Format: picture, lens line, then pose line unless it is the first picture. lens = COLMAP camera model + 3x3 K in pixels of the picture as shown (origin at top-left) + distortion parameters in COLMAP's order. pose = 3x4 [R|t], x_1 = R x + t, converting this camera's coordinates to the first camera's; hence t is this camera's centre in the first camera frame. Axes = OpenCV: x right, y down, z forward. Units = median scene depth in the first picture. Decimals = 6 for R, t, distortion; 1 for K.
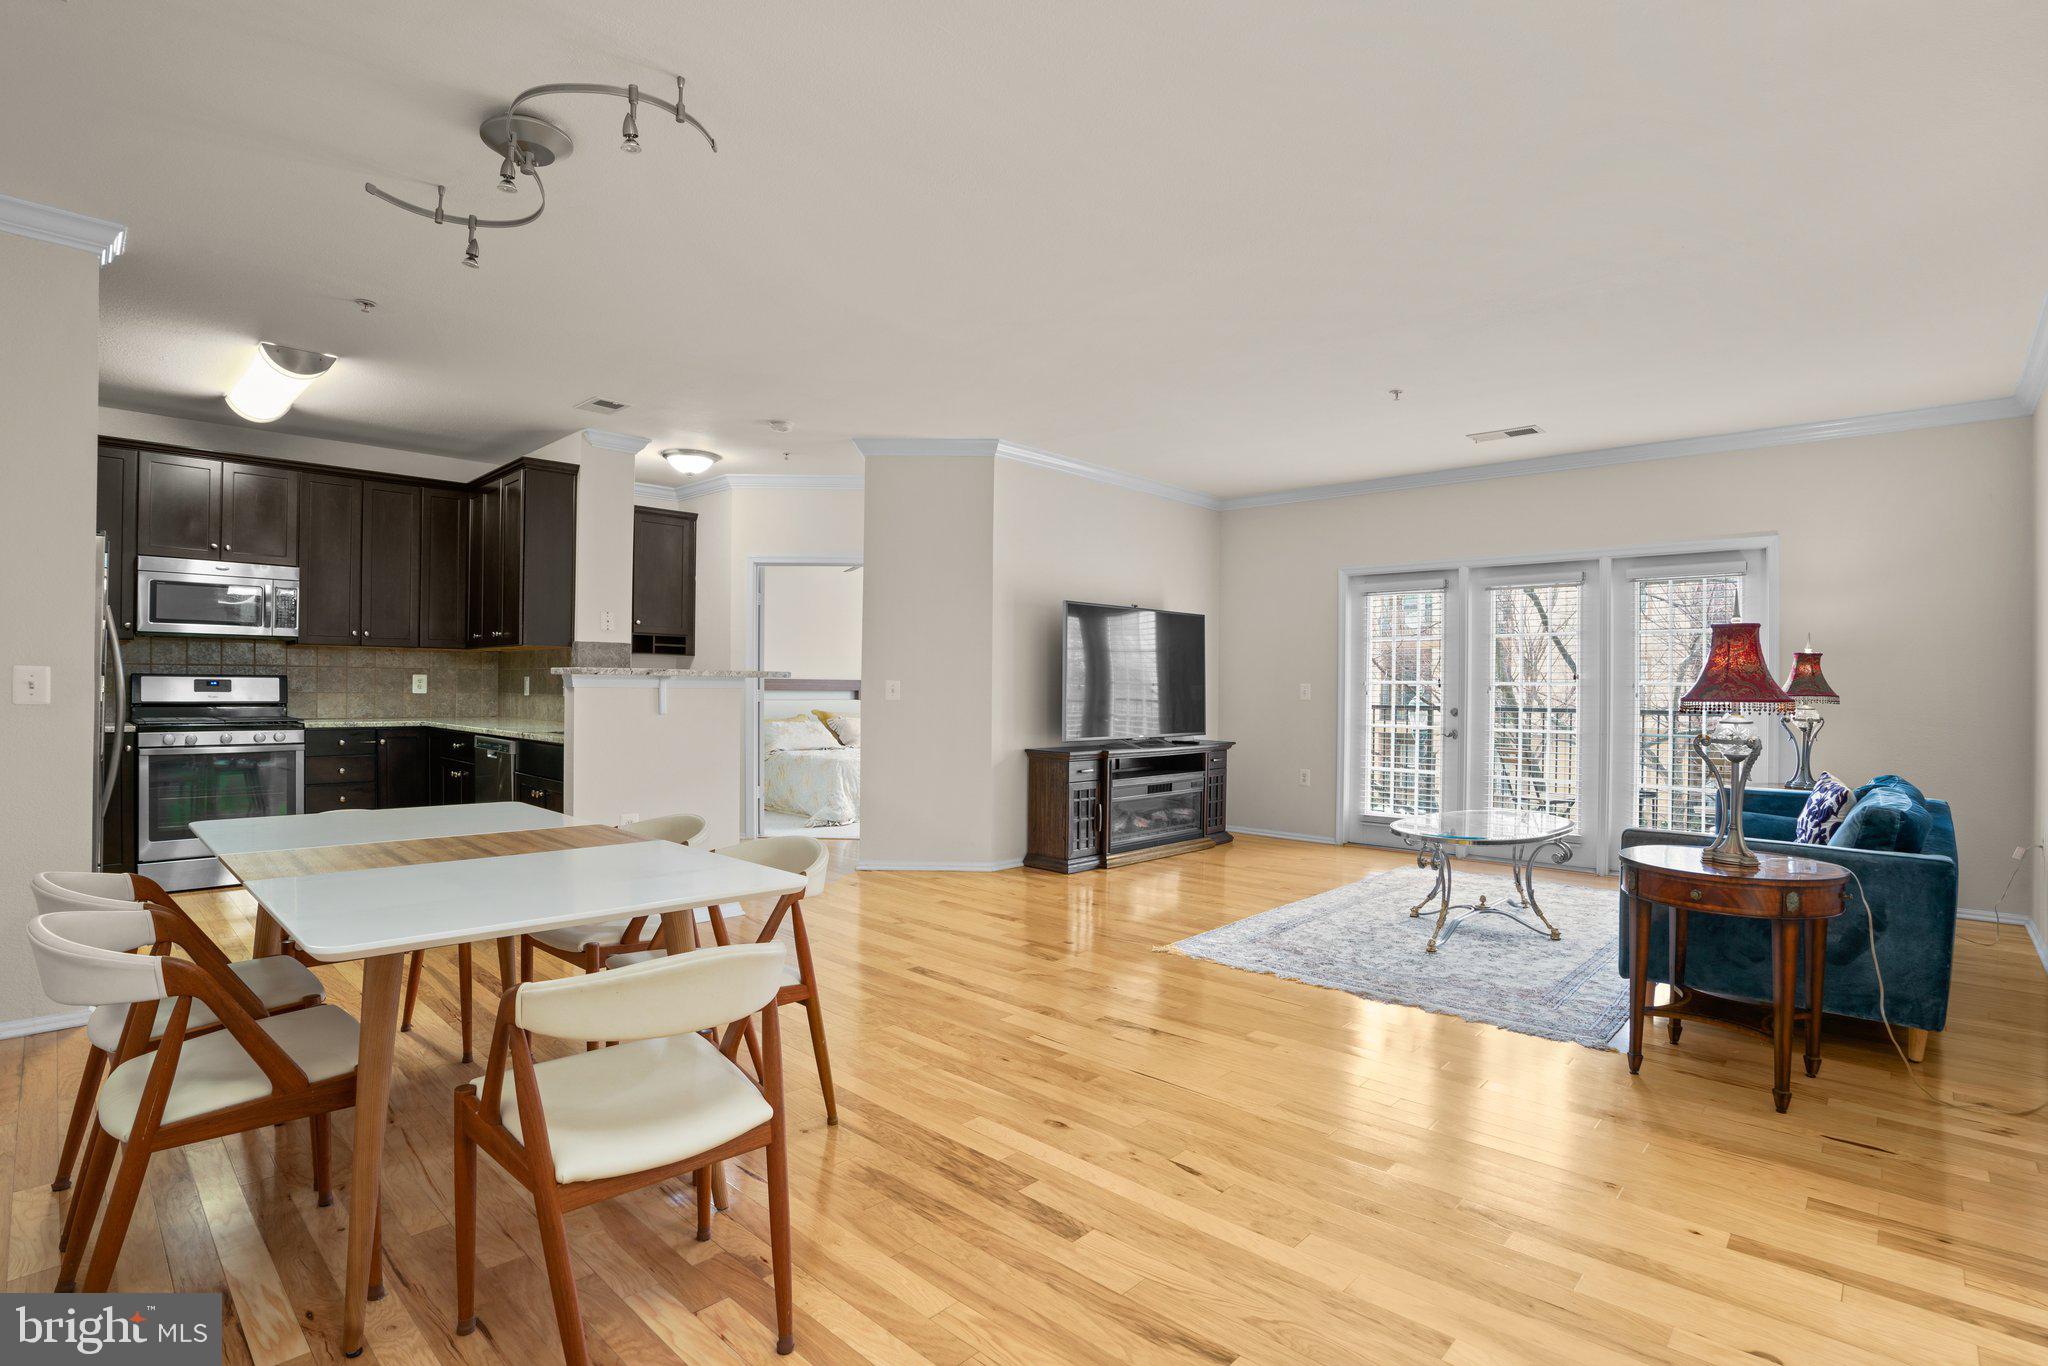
lens RADIAL K [[996.8, 0, 1023.3], [0, 996.8, 686.8], [0, 0, 1]] dist [-0.048981, 0.001929]
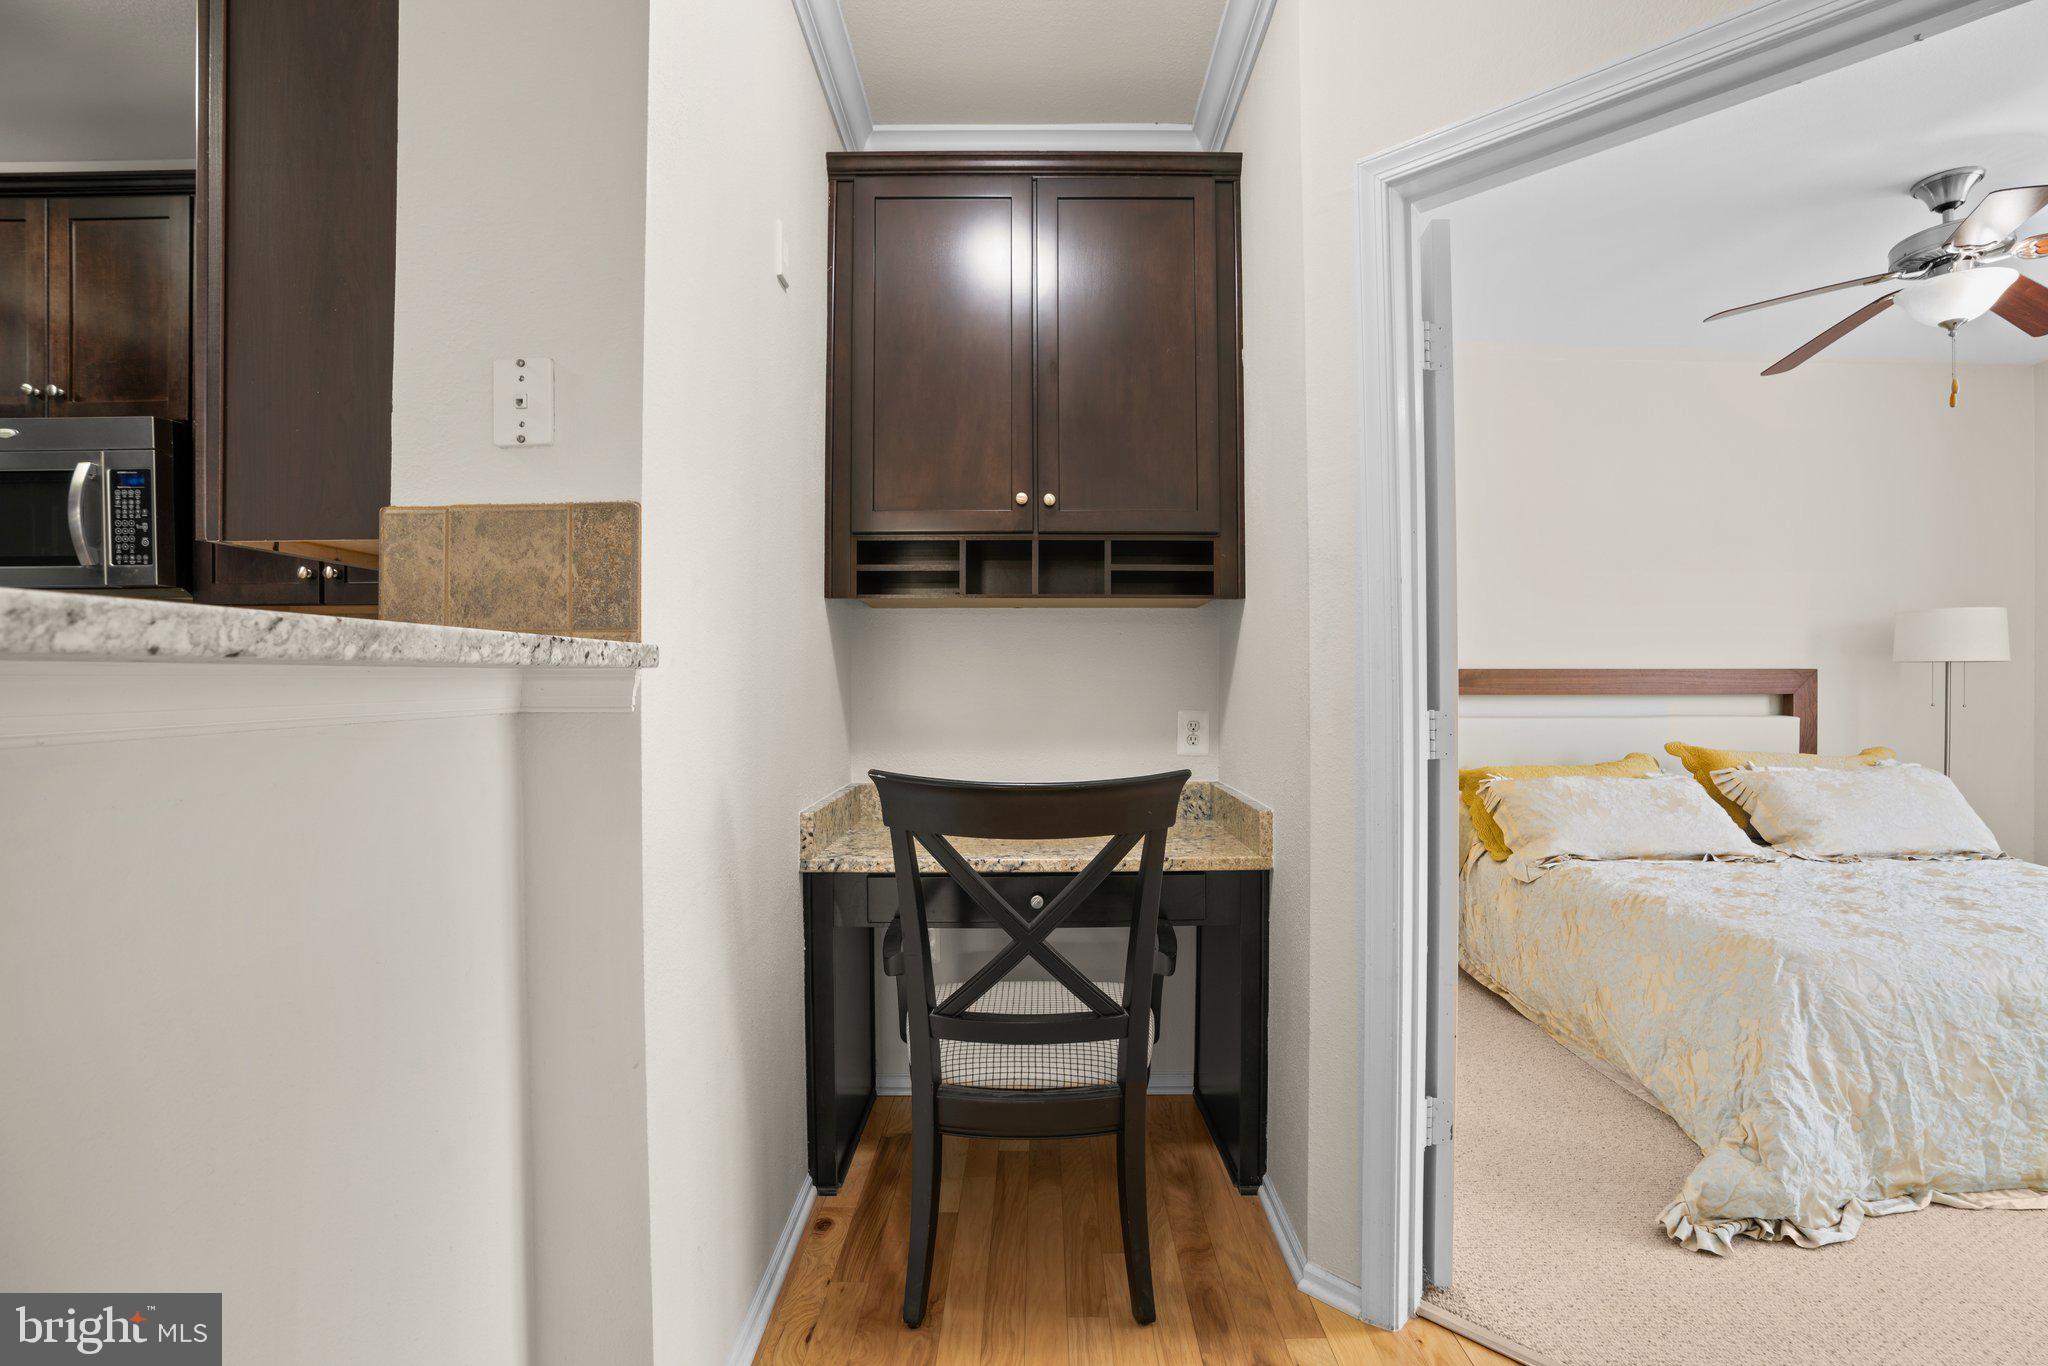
lens RADIAL K [[971.9, 0, 1004.9], [0, 971.9, 684.6], [0, 0, 1]] dist [-0.050064, 0.004982]
pose [[0.690242, -0.010407, -0.723504, -0.210424], [0.012294, 0.999921, -0.002655, -0.004871], [0.723474, -0.007062, 0.690315, 0.959184]]
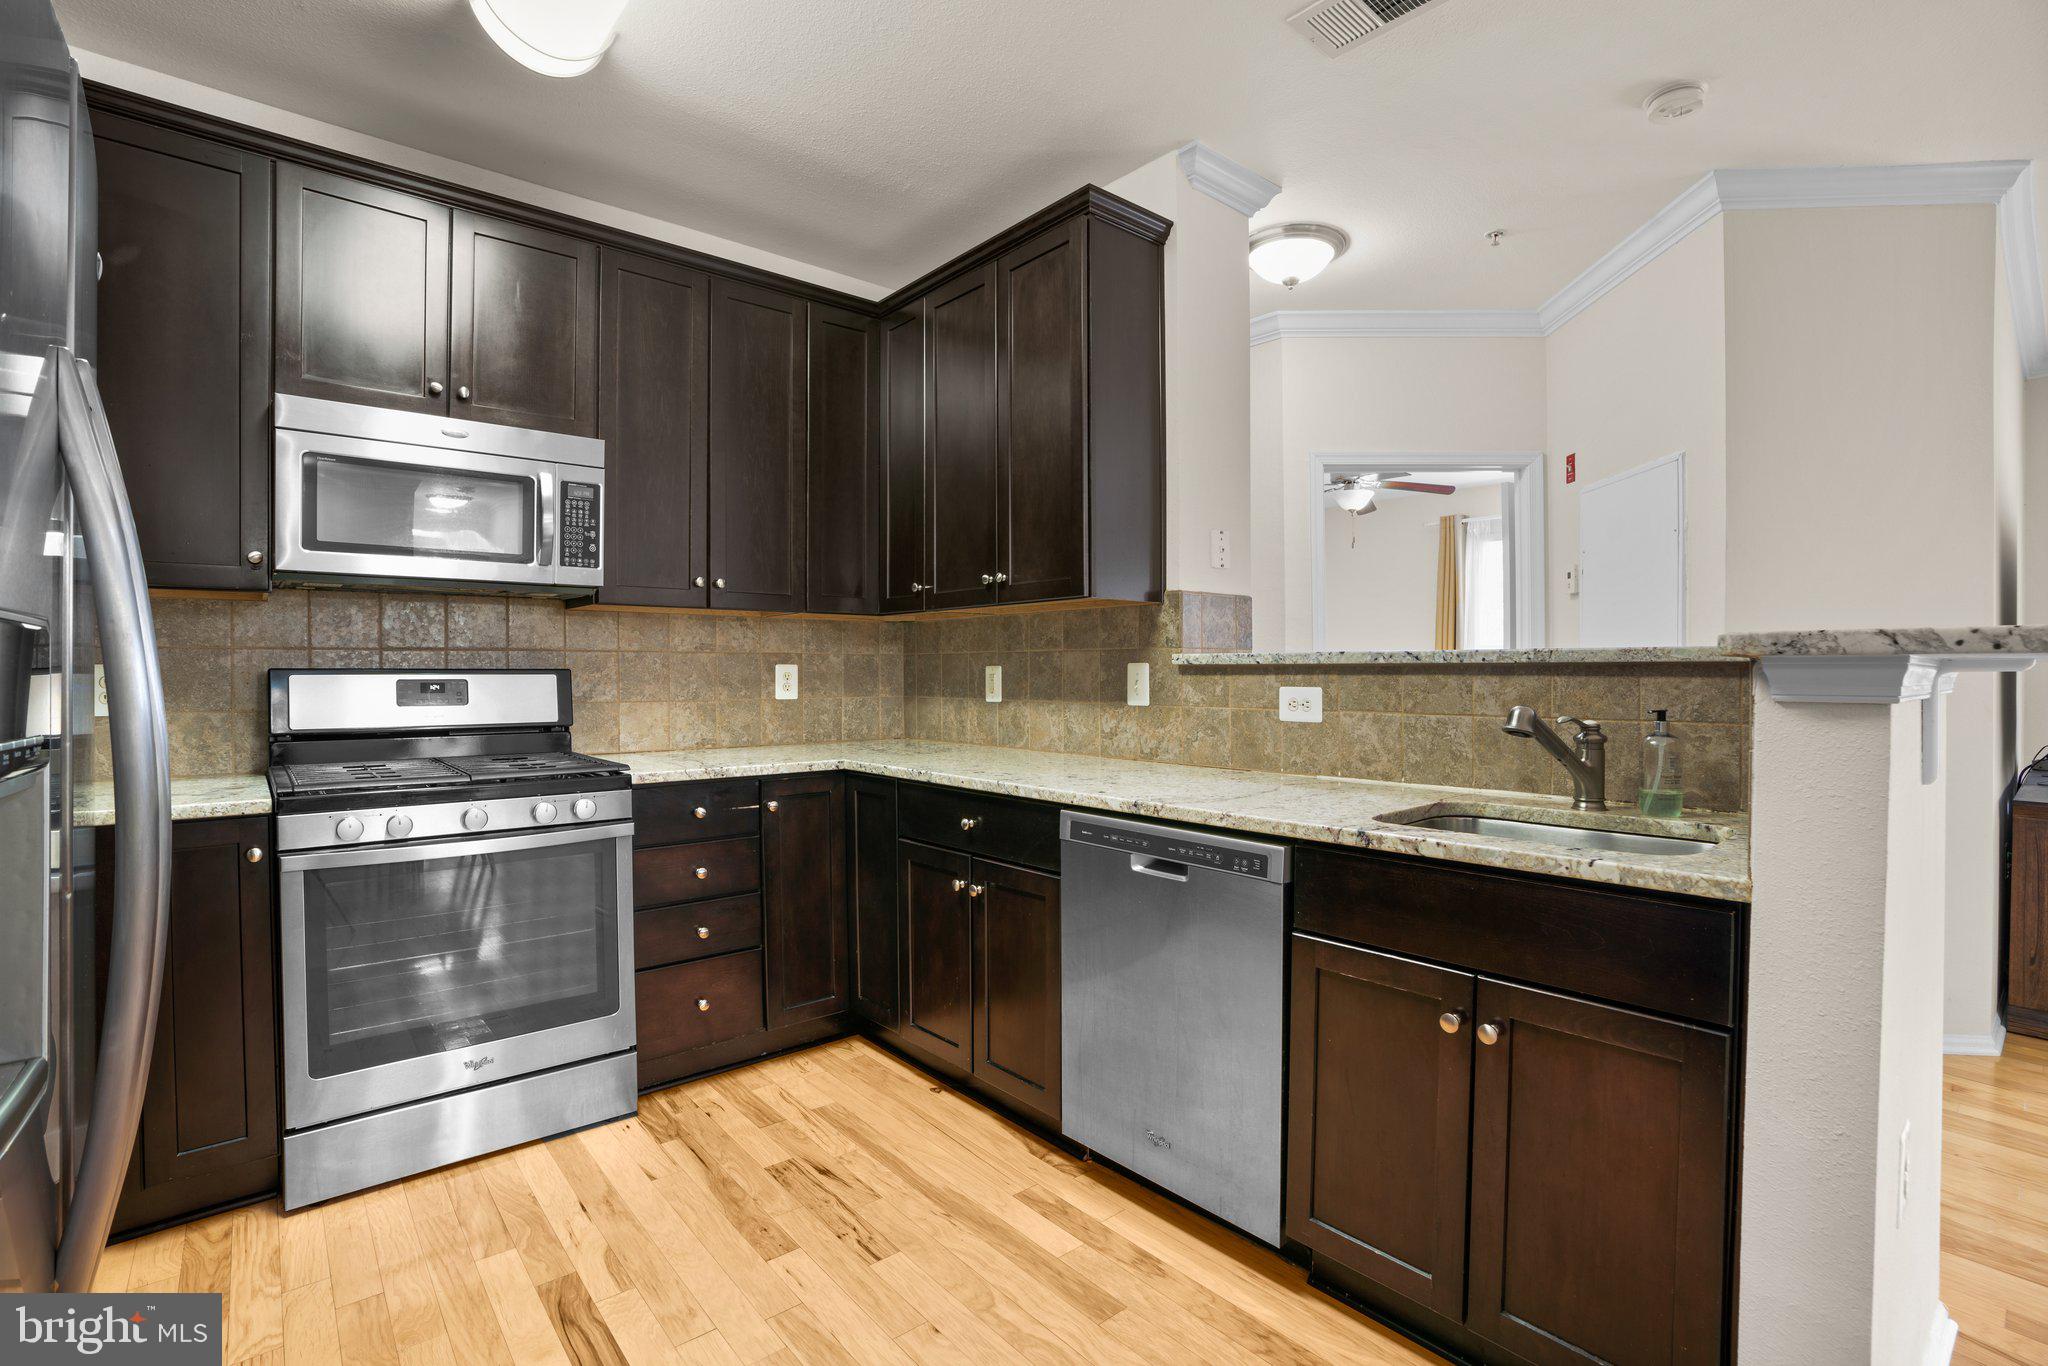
lens RADIAL K [[971.9, 0, 1028.4], [0, 971.9, 669.0], [0, 0, 1]] dist [-0.050064, 0.004982]
pose [[0.995987, -0.011203, -0.088795, -0.484773], [0.011048, 0.999936, -0.002246, -0.008063], [0.088814, 0.001256, 0.996047, 0.533838]]
